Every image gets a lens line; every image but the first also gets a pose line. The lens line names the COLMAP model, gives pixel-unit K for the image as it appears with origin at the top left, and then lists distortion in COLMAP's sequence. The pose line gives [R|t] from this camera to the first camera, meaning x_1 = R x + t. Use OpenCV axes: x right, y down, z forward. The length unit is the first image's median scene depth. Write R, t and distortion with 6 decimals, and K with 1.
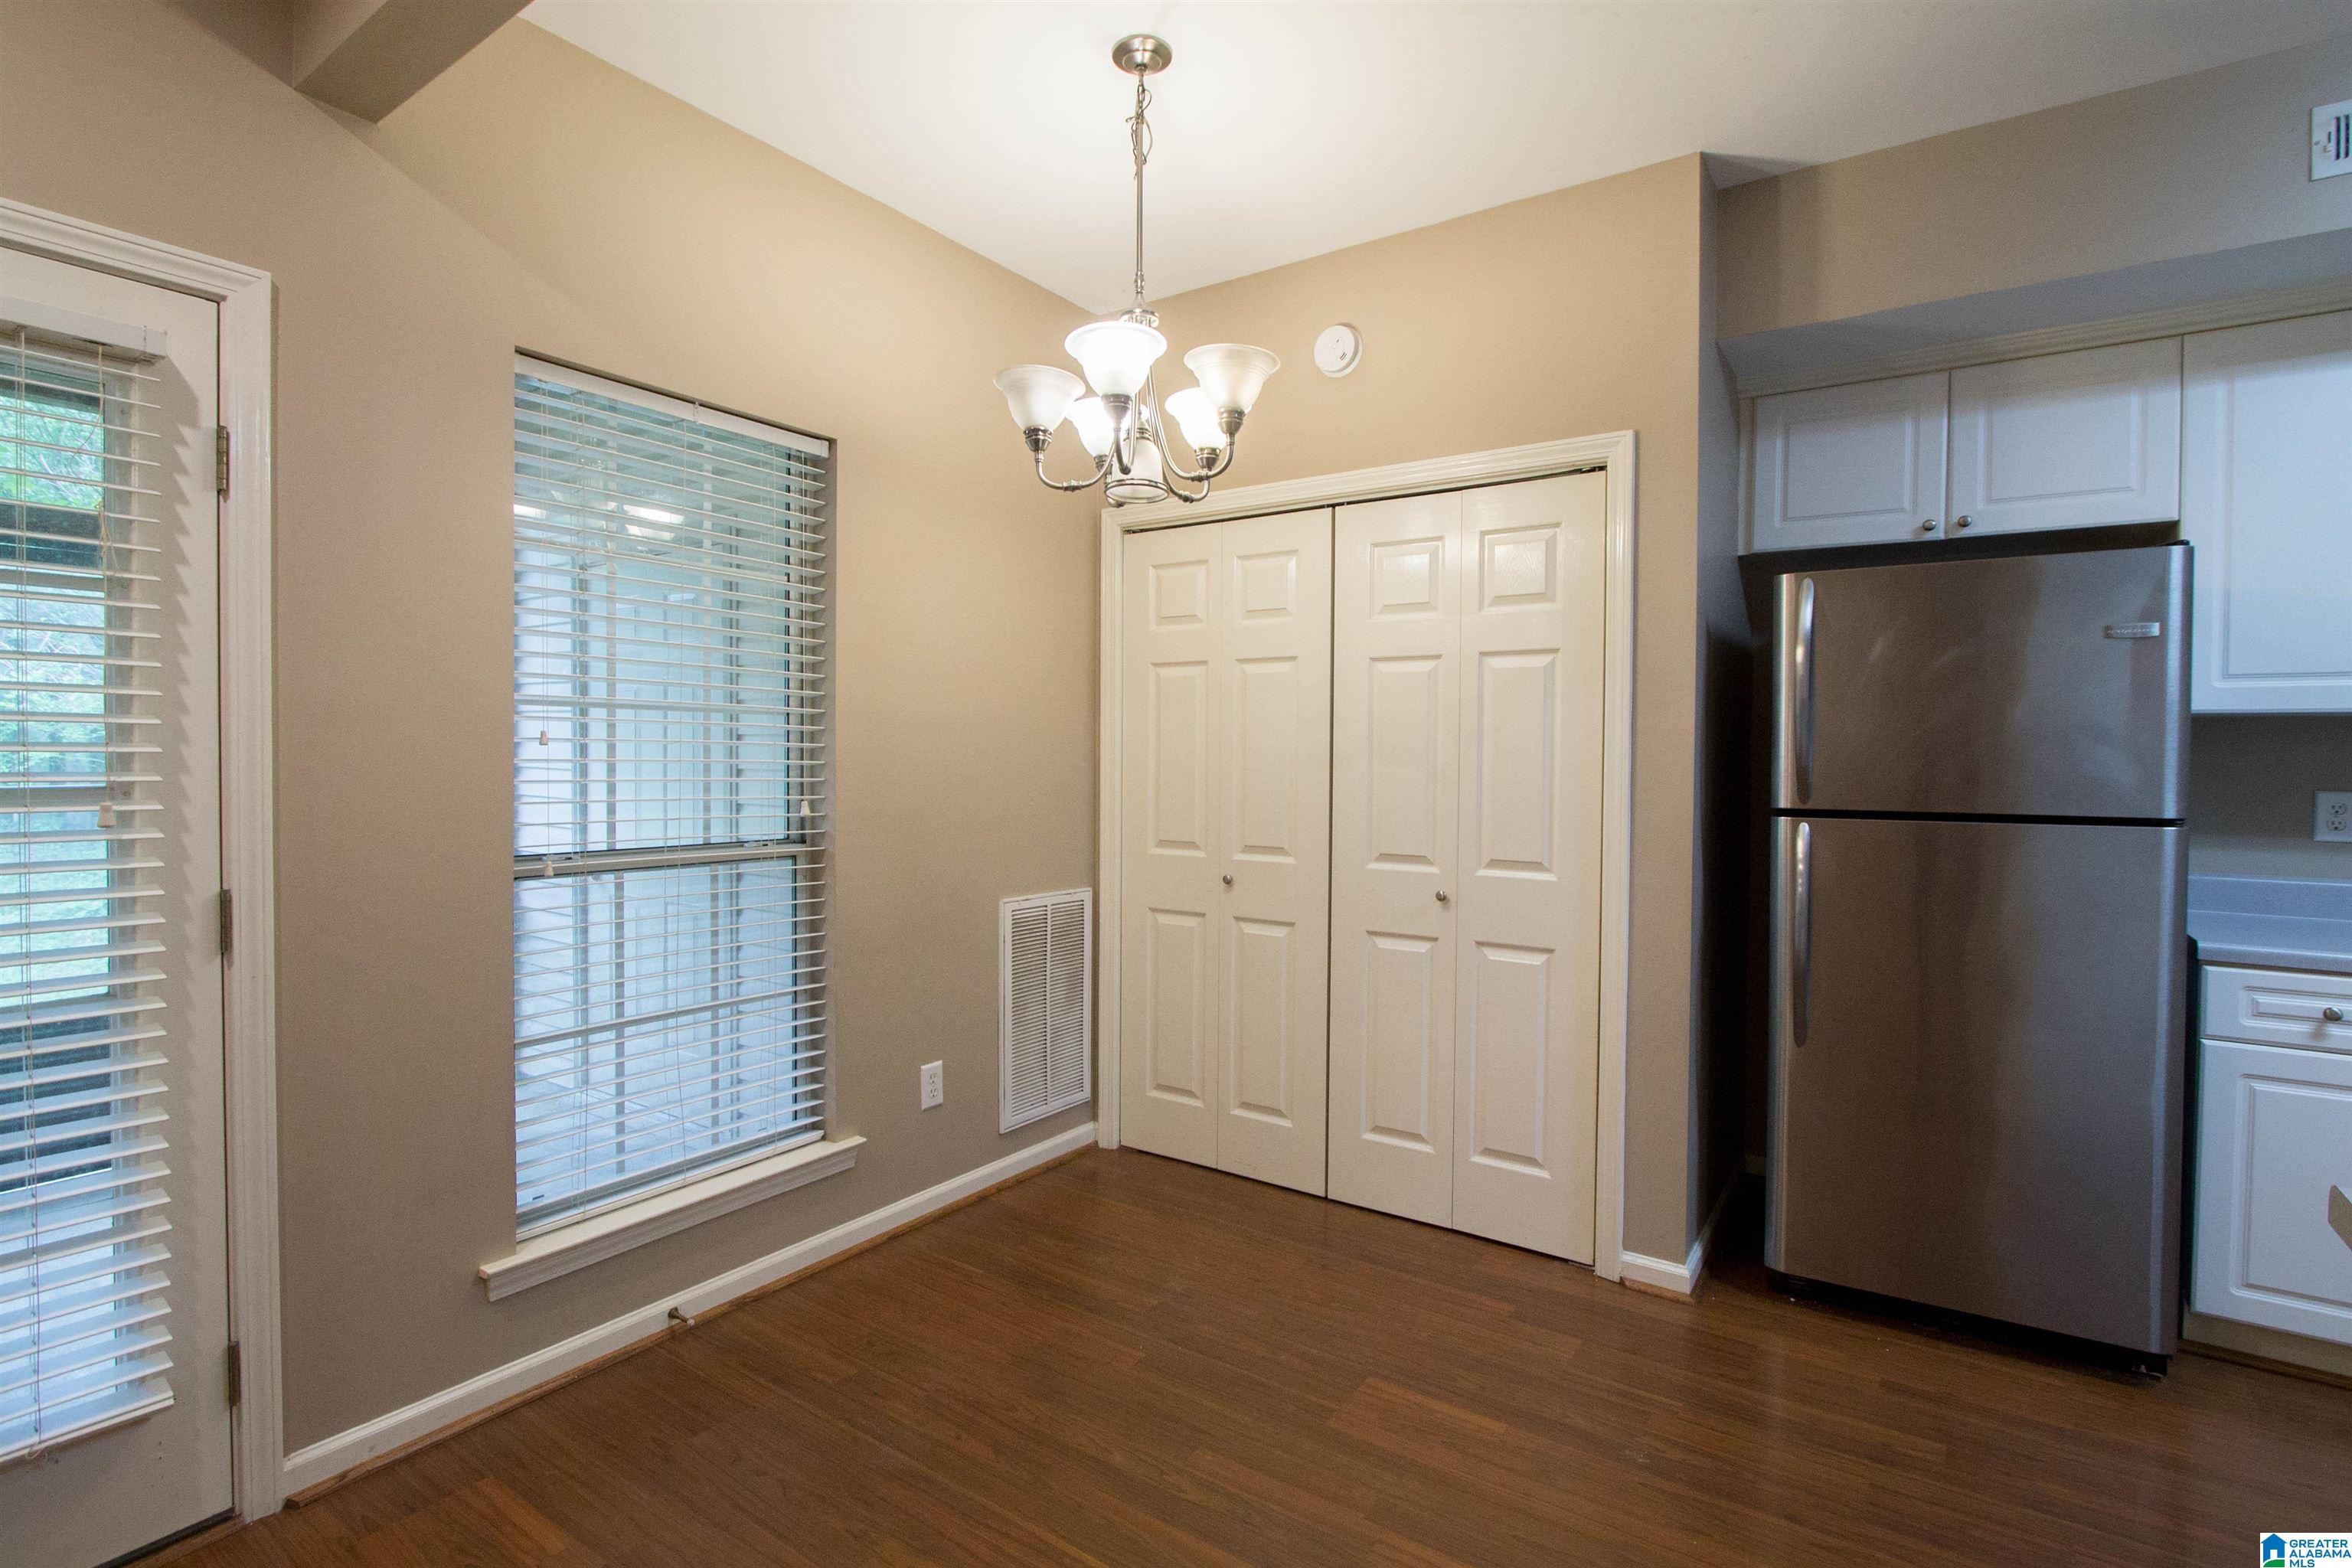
lens RADIAL K [[1106.3, 0, 1154.4], [0, 1106.3, 772.2], [0, 0, 1]] dist [-0.019123, 0.003612]
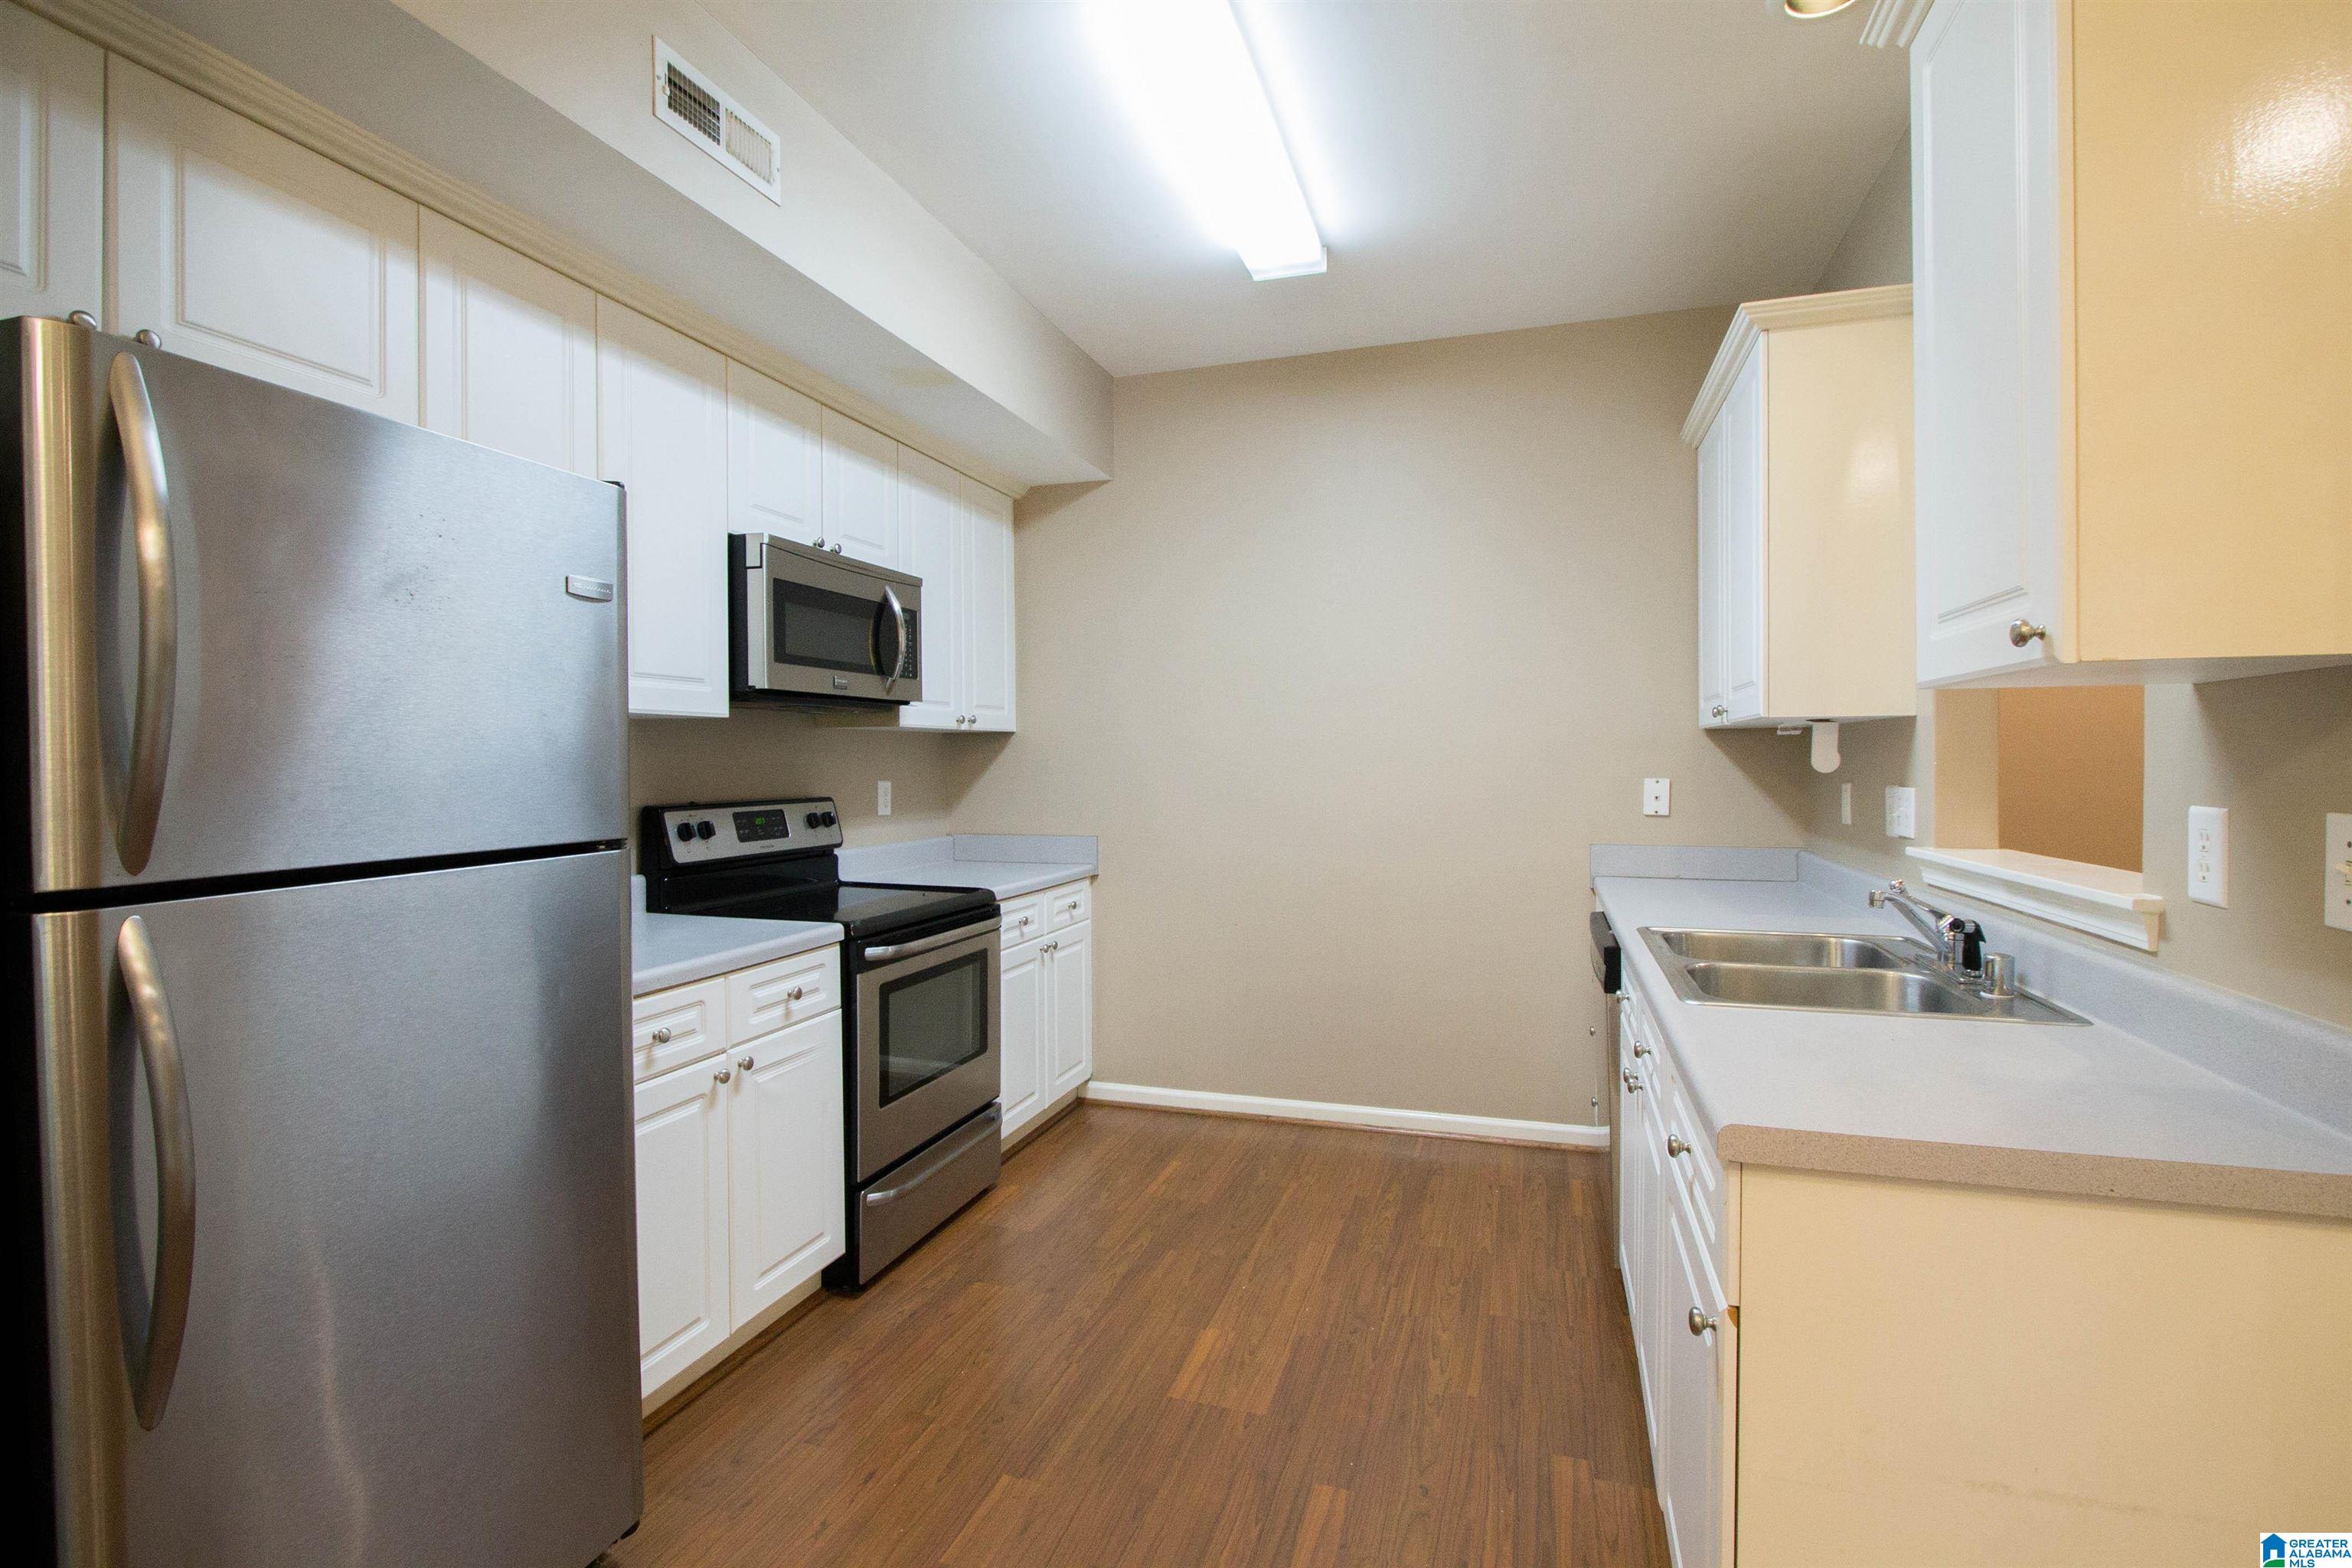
lens RADIAL K [[1106.3, 0, 1189.7], [0, 1106.3, 776.3], [0, 0, 1]] dist [-0.019123, 0.003612]
pose [[-0.309263, -0.021144, 0.950742, 0.045671], [0.018437, 0.999432, 0.028224, -0.013099], [-0.950798, 0.026257, -0.308697, 0.662934]]
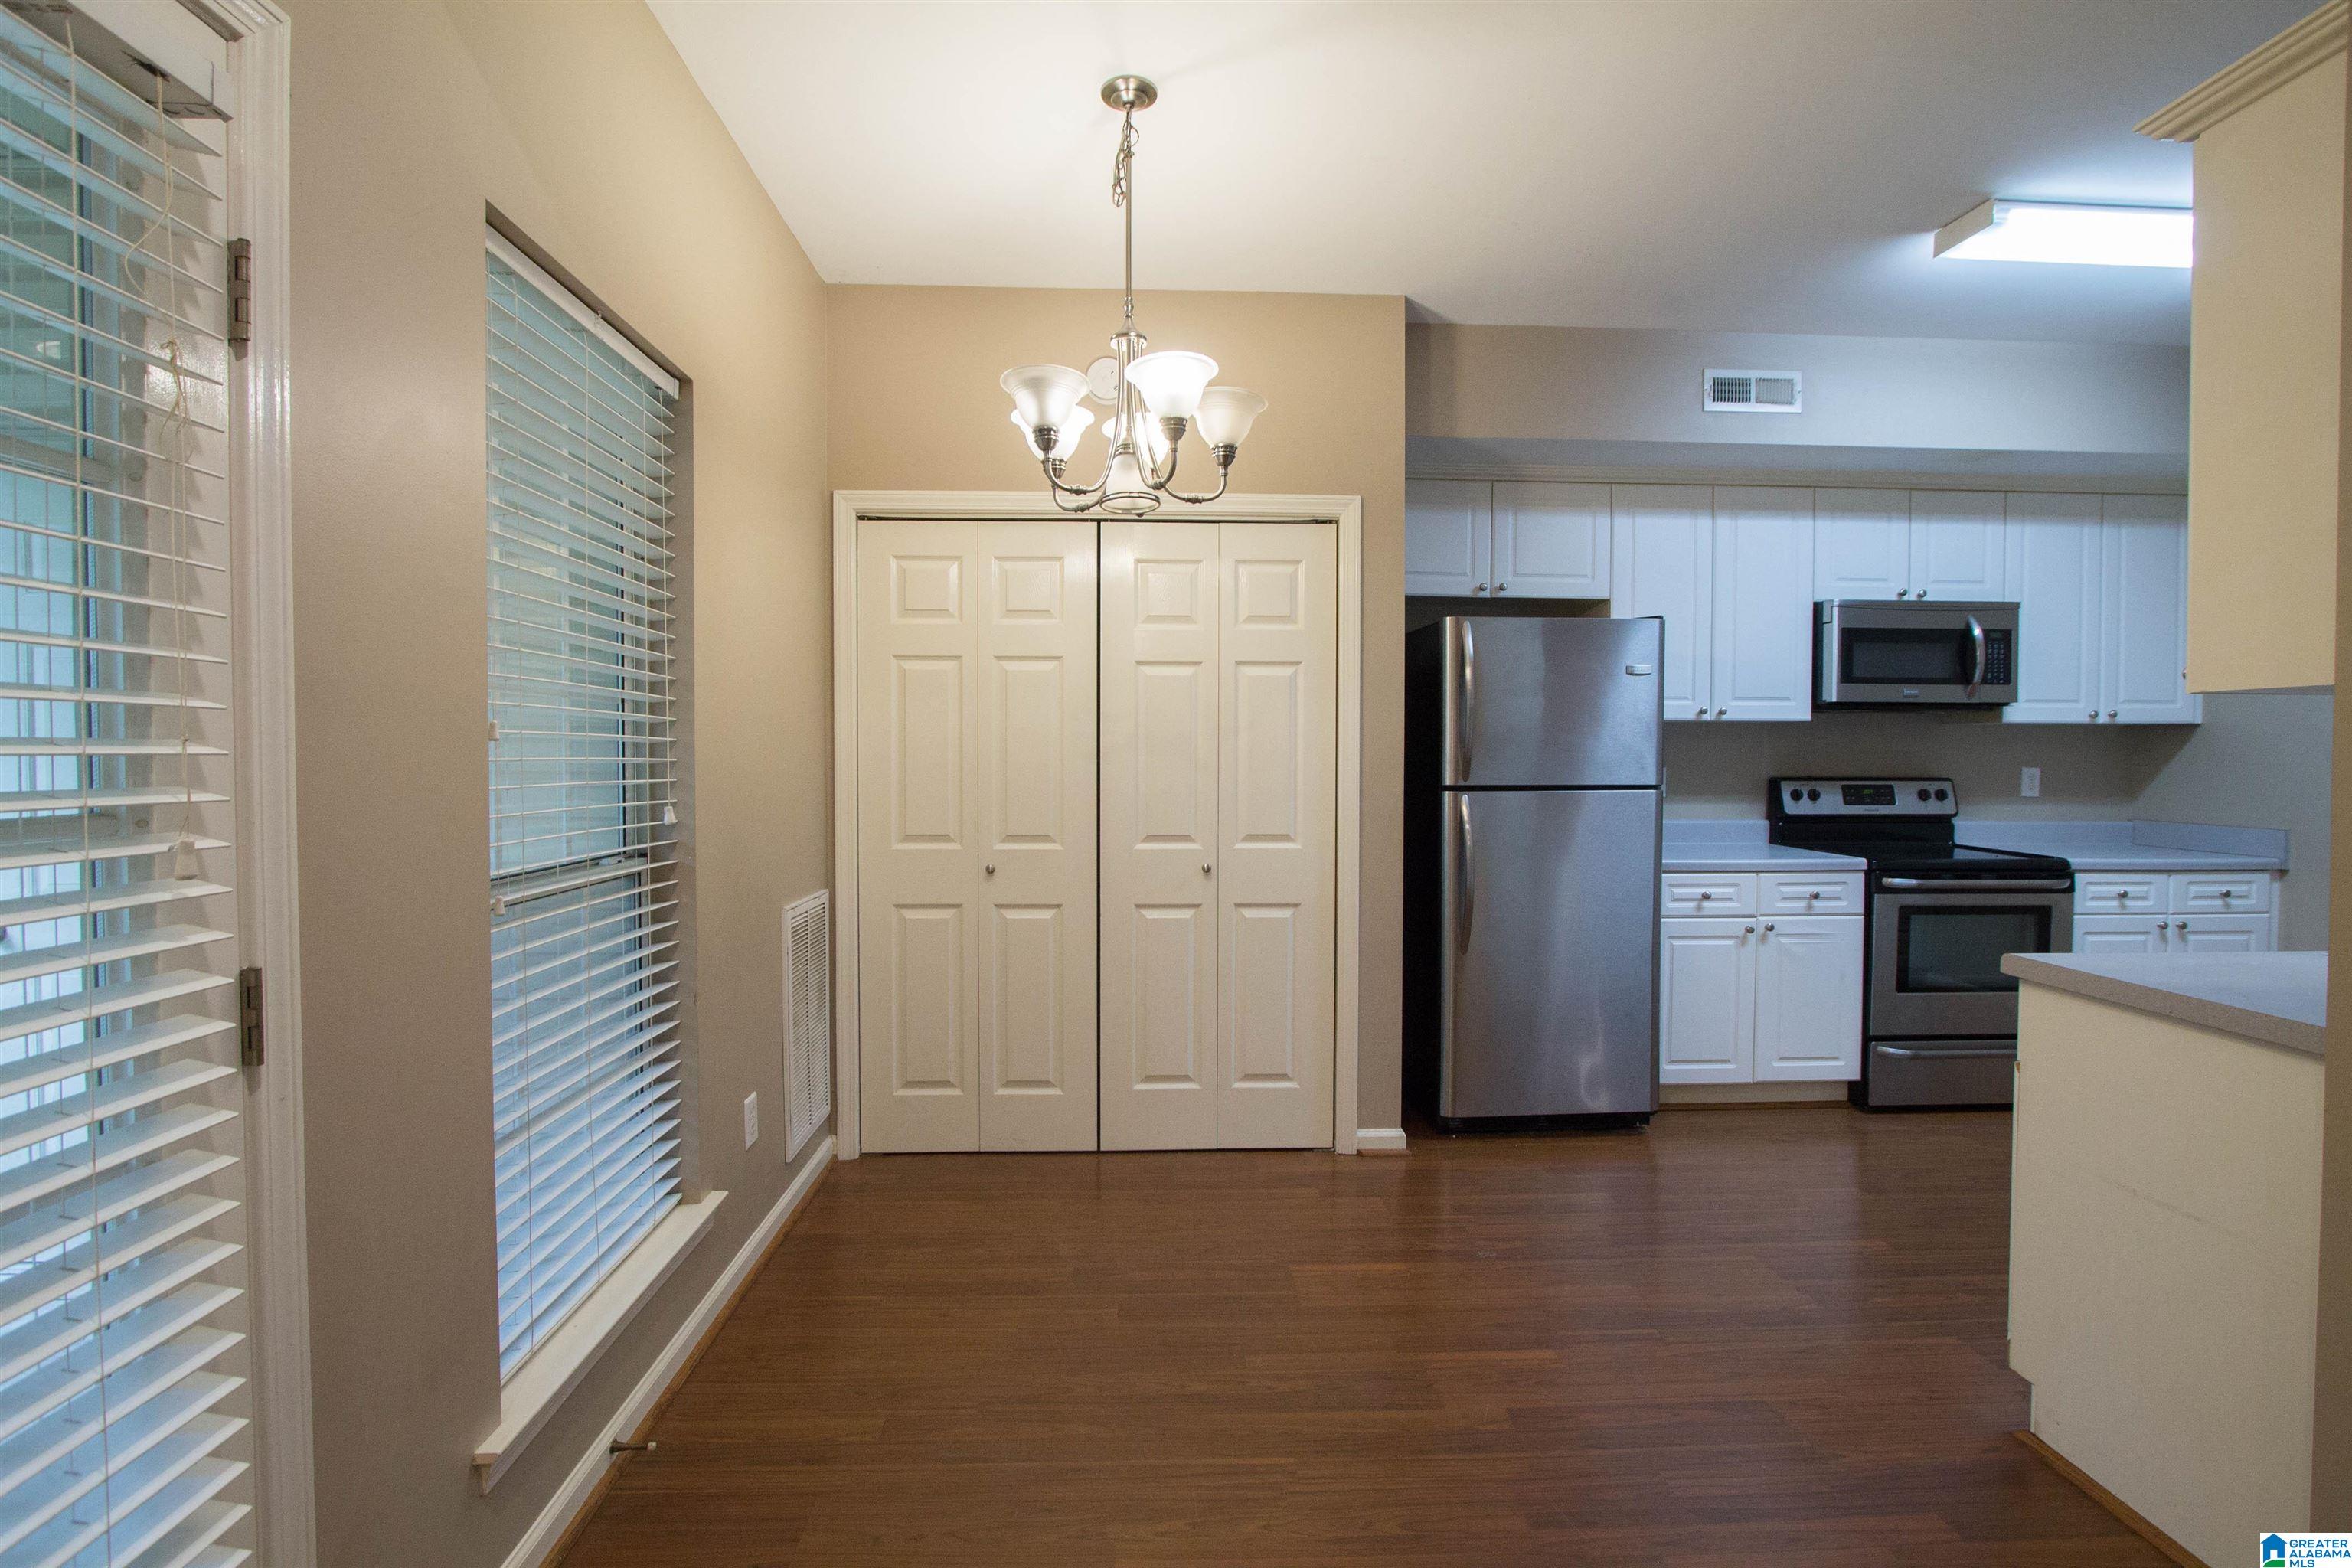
lens RADIAL K [[1106.3, 0, 1129.3], [0, 1106.3, 774.6], [0, 0, 1]] dist [-0.019123, 0.003612]
pose [[0.797890, -0.019168, 0.602498, -0.544719], [0.012888, 0.999808, 0.014740, -0.005903], [-0.602666, -0.003996, 0.797984, 0.119397]]
